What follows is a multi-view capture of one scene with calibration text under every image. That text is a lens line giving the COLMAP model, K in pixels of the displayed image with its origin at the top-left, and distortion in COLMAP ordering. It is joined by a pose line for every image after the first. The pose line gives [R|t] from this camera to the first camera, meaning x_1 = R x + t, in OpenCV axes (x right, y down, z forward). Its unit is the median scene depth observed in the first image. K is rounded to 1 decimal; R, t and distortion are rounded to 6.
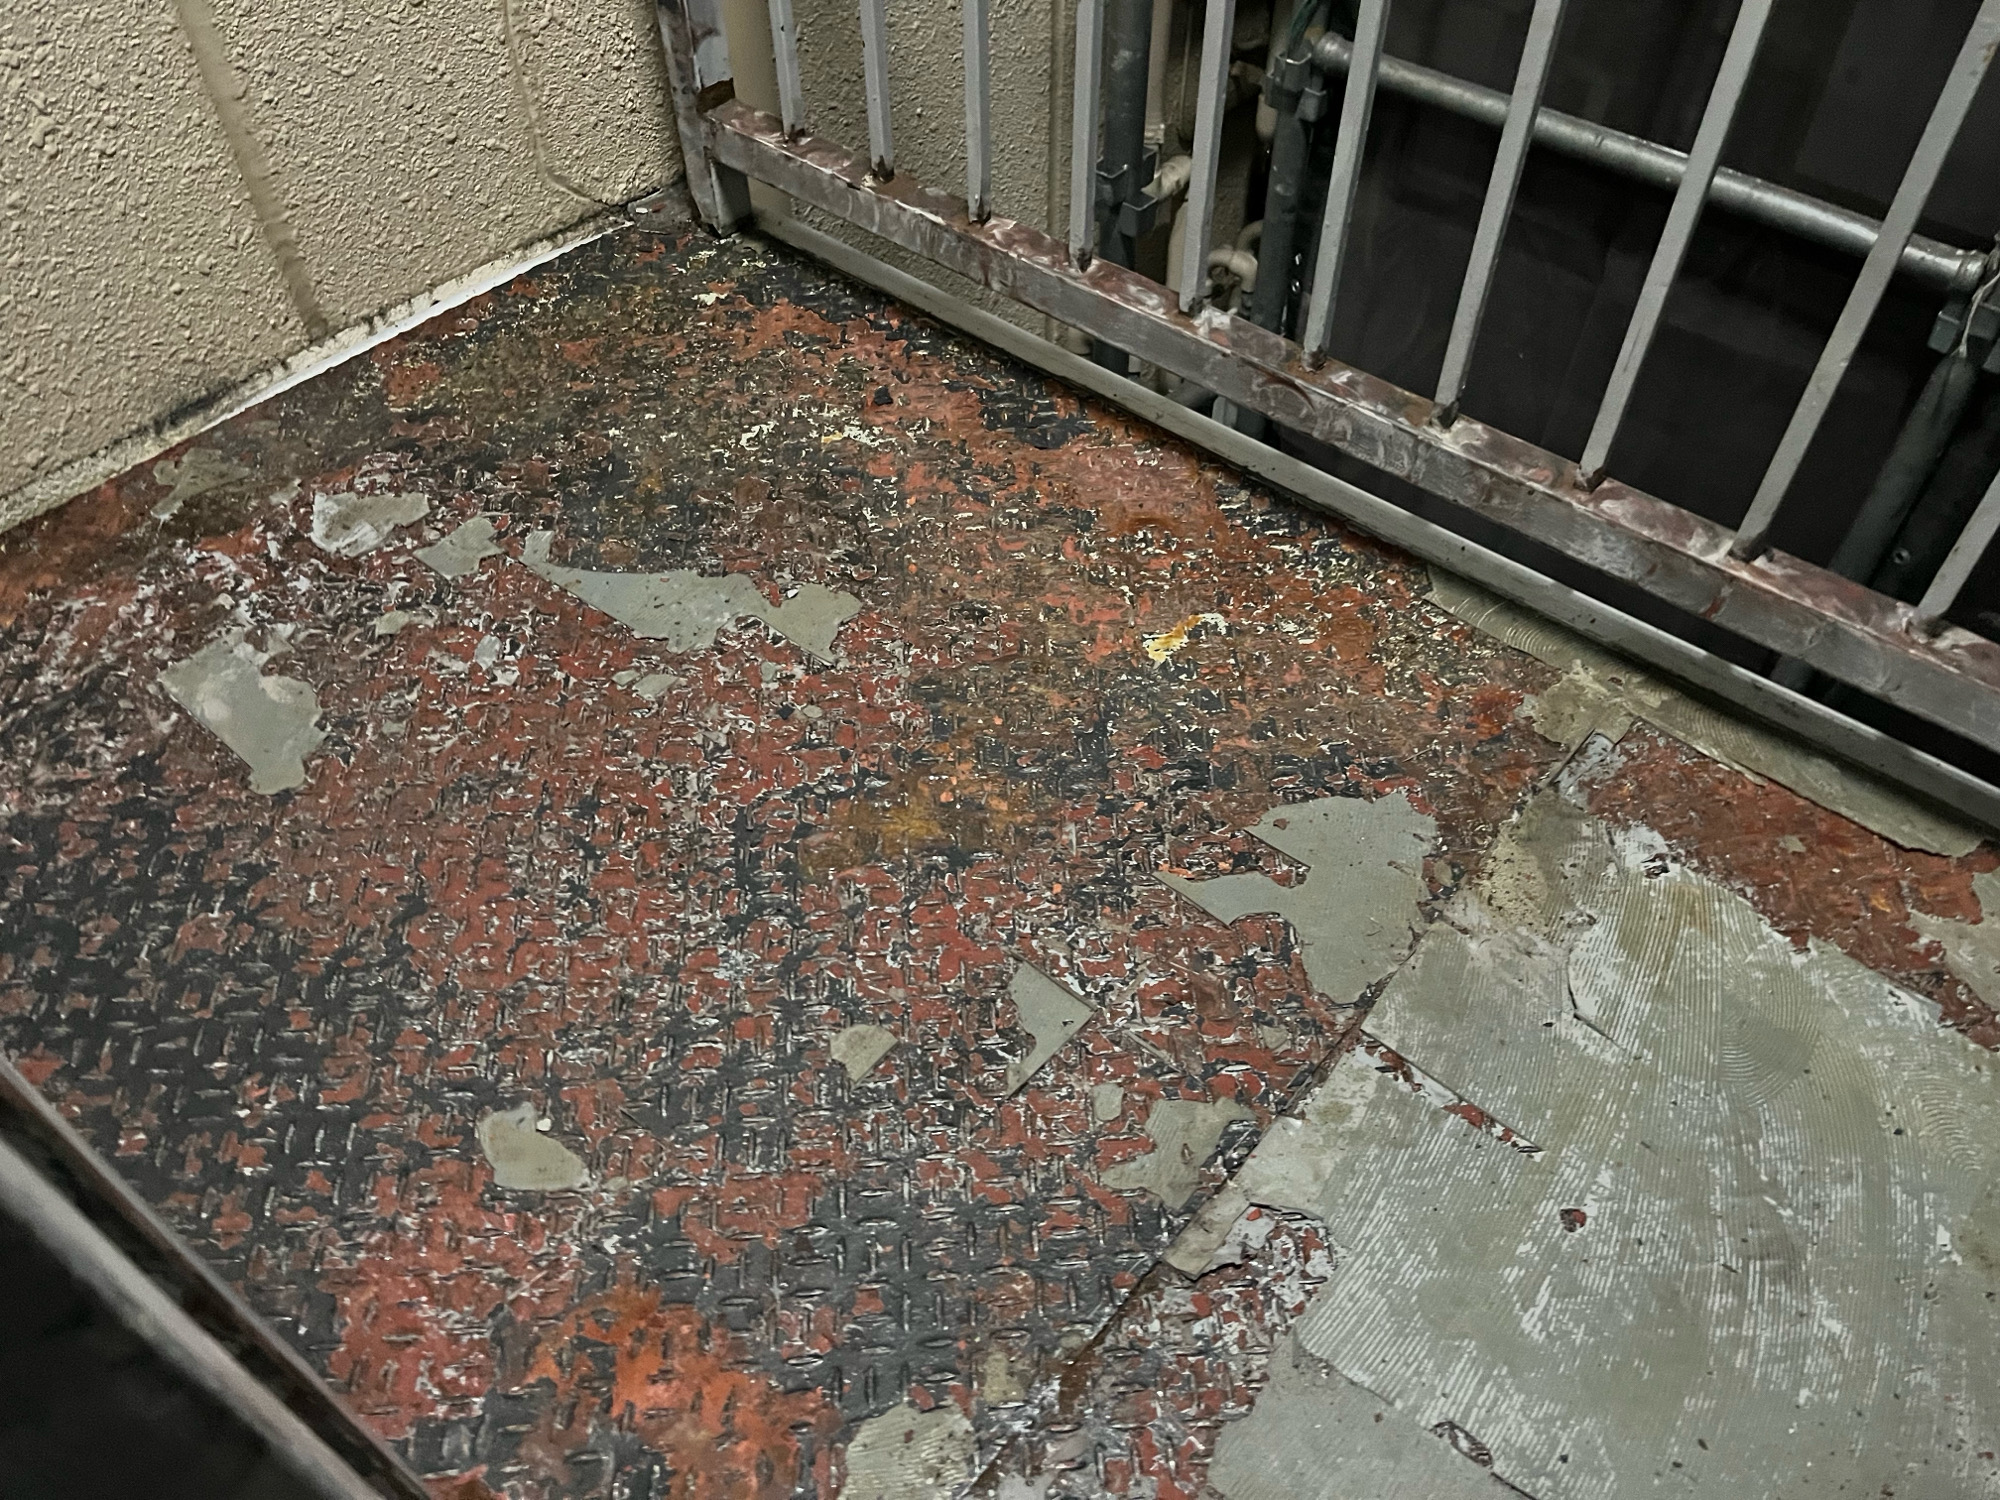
lens RADIAL K [[1521.3, 0, 994.7], [0, 1521.3, 747.0], [0, 0, 1]] dist [0.013754, -0.033114]
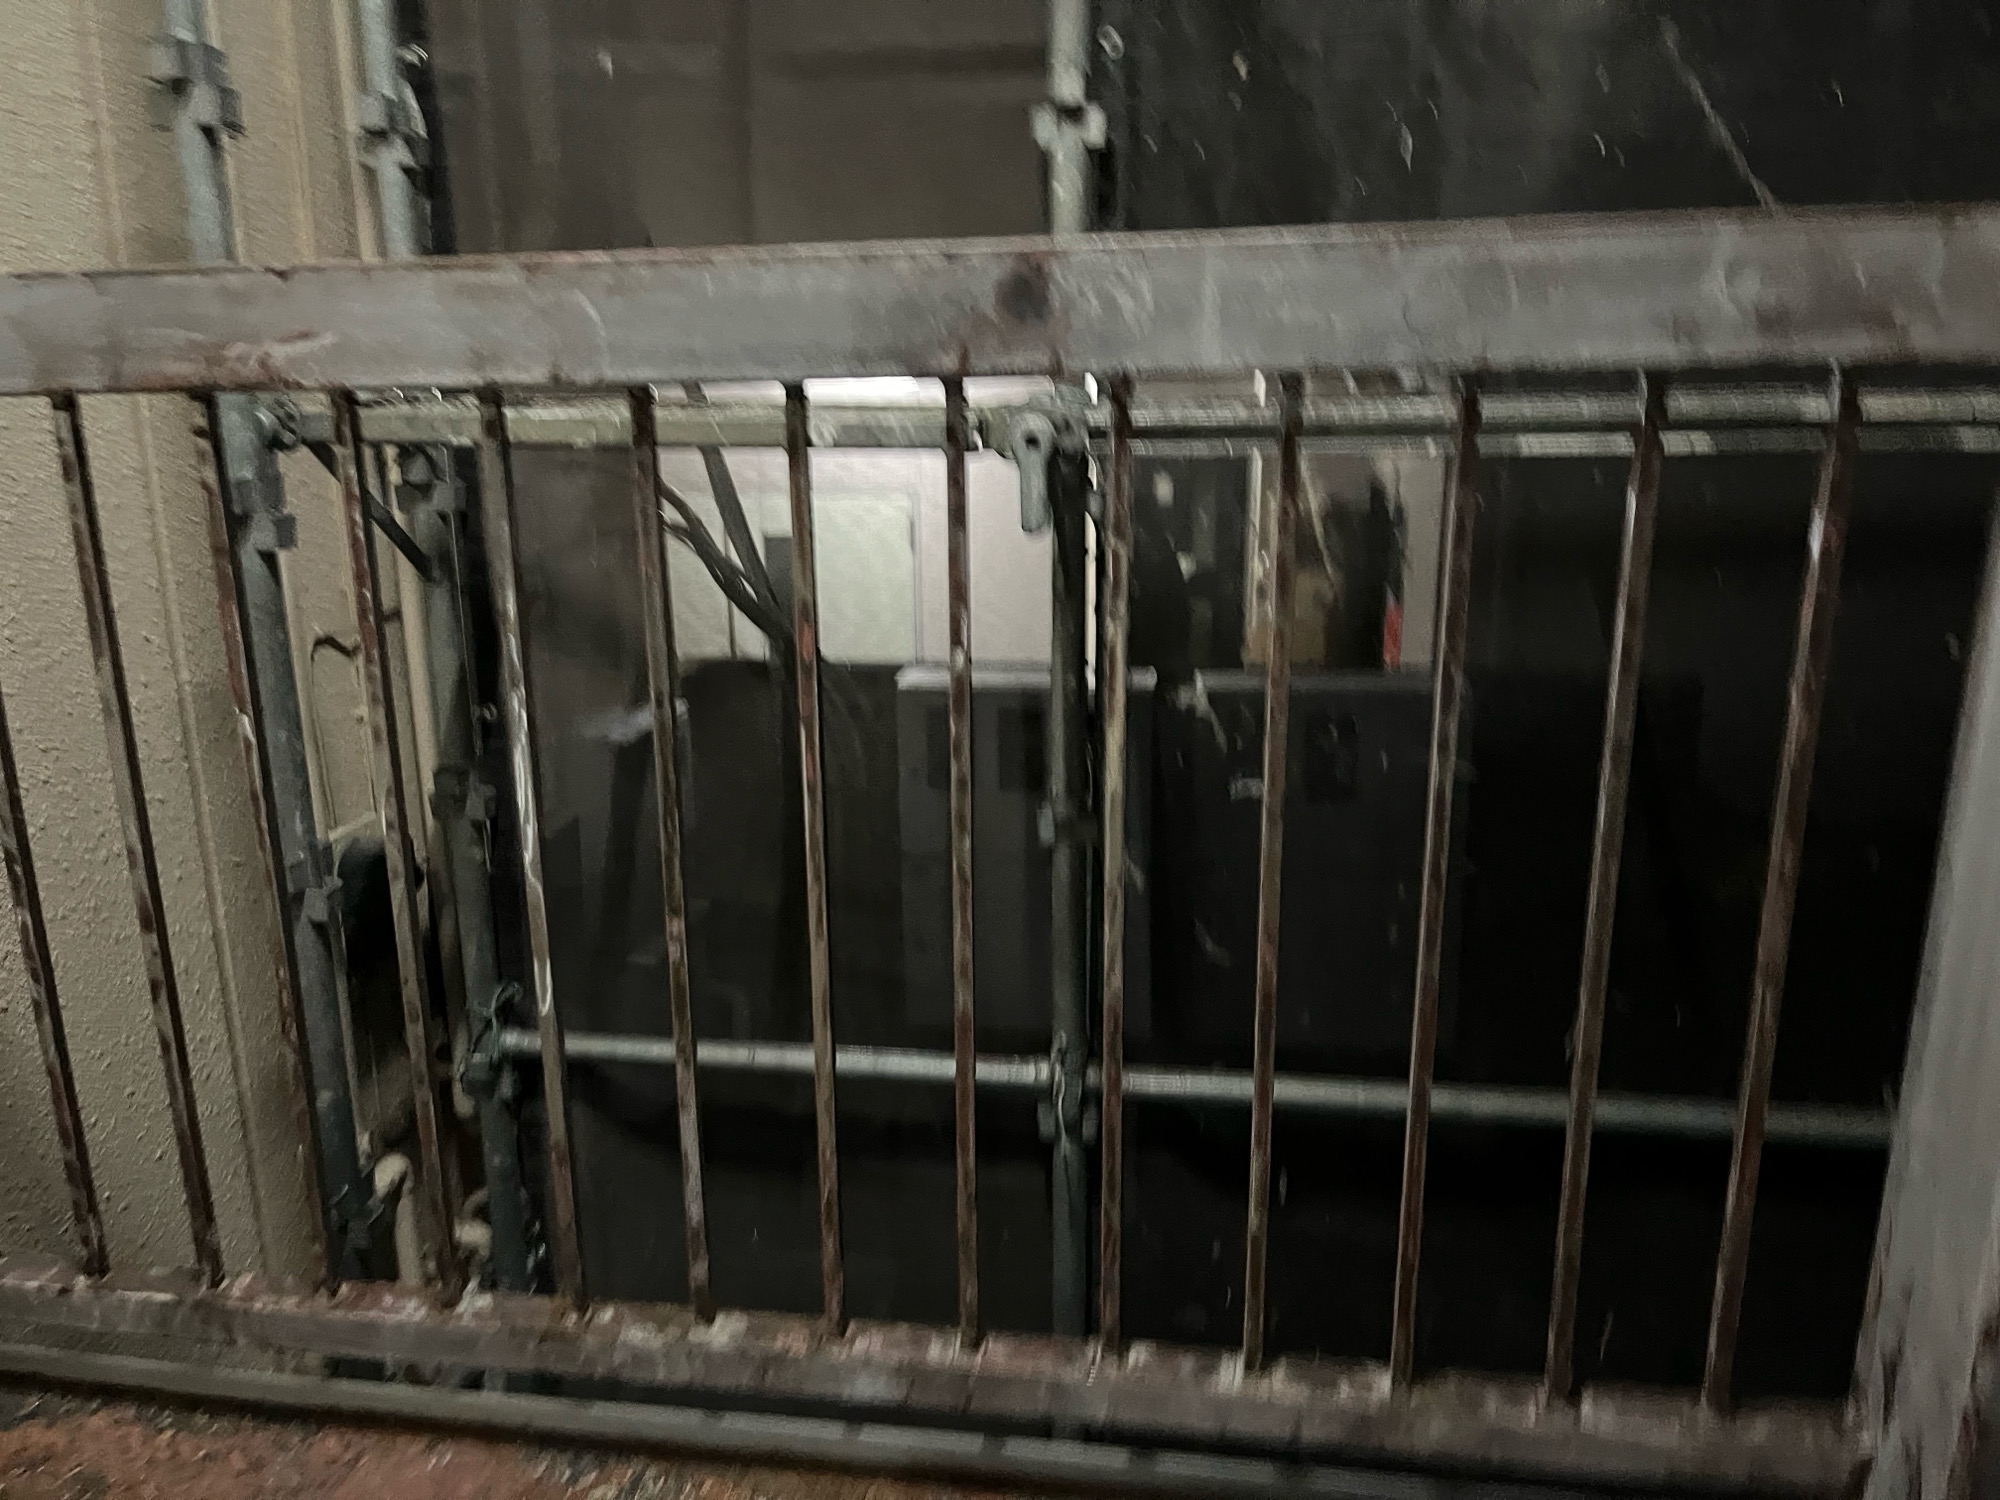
lens RADIAL K [[1521.3, 0, 987.8], [0, 1521.3, 738.5], [0, 0, 1]] dist [0.013754, -0.033114]
pose [[0.847998, -0.145775, 0.509557, -0.034819], [0.404003, 0.800085, -0.443447, 0.022149], [-0.343046, 0.581905, 0.737365, -0.135765]]
